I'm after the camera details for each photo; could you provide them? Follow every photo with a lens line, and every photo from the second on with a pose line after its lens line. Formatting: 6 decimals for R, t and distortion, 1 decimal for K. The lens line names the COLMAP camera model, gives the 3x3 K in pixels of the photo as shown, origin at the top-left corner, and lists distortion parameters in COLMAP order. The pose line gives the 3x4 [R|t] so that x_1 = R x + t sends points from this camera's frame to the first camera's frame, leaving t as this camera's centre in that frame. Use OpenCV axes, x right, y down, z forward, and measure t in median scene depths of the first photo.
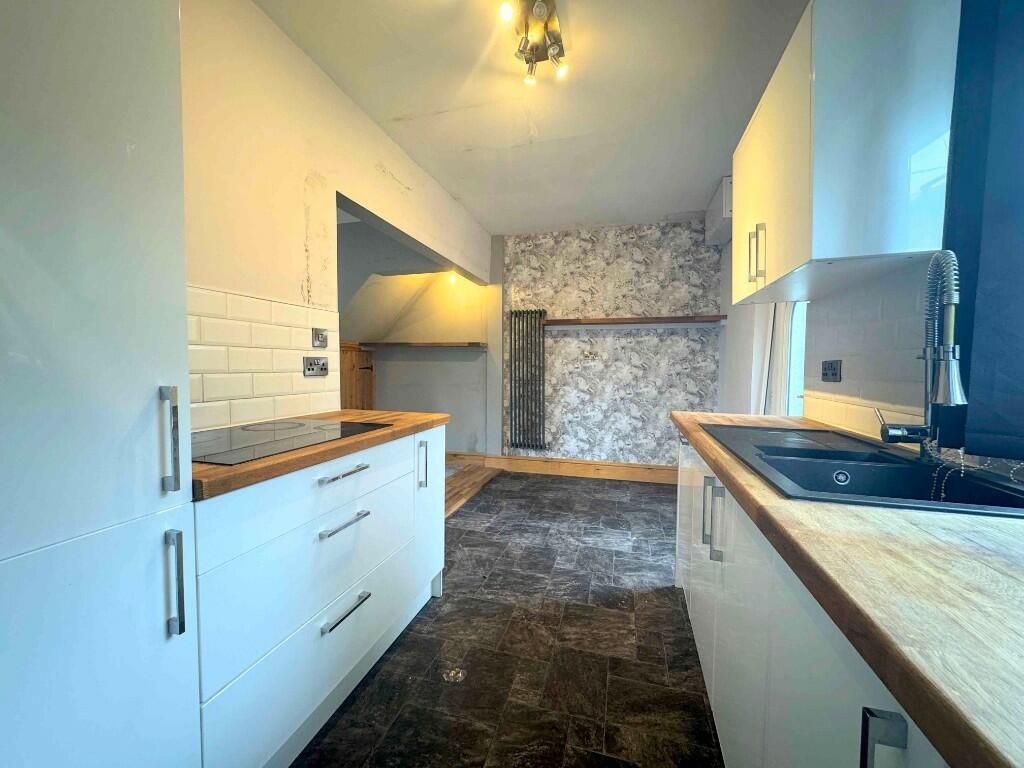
lens RADIAL K [[407.9, 0, 512.3], [0, 407.9, 383.2], [0, 0, 1]] dist [-0.004095, 0.000051]
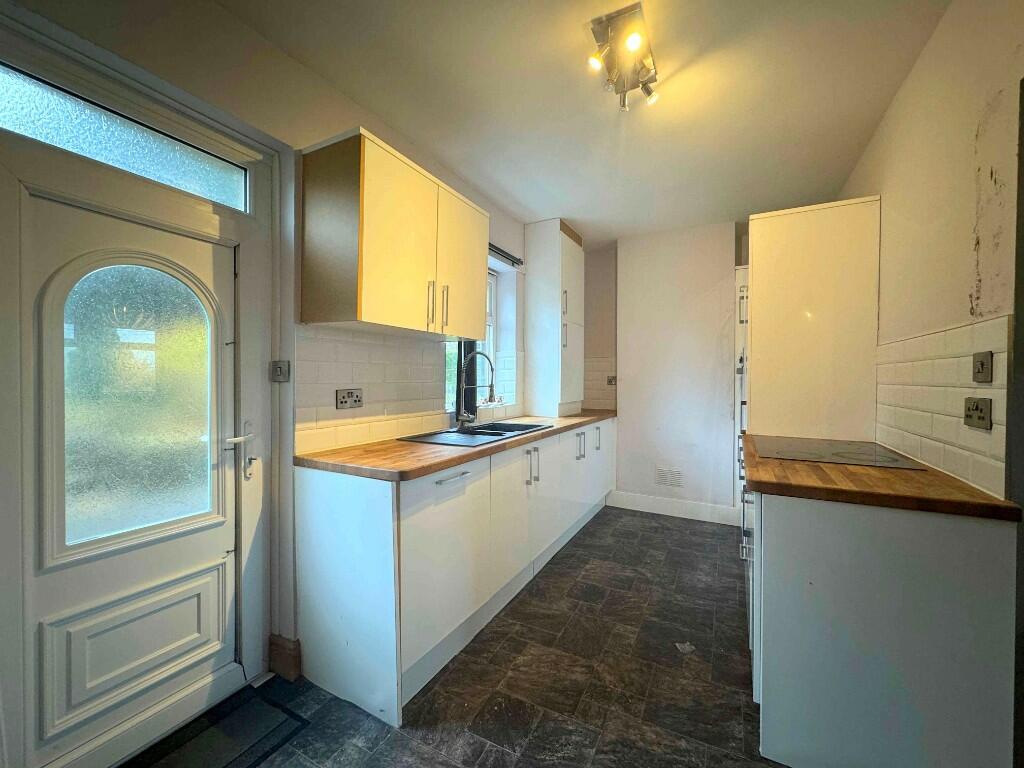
lens RADIAL K [[407.9, 0, 512.9], [0, 407.9, 379.3], [0, 0, 1]] dist [-0.004095, 0.000051]
pose [[-0.976506, -0.012602, 0.215123, 0.091337], [-0.001448, 0.998650, 0.051932, -0.128437], [-0.215487, 0.050401, -0.975205, 1.826051]]
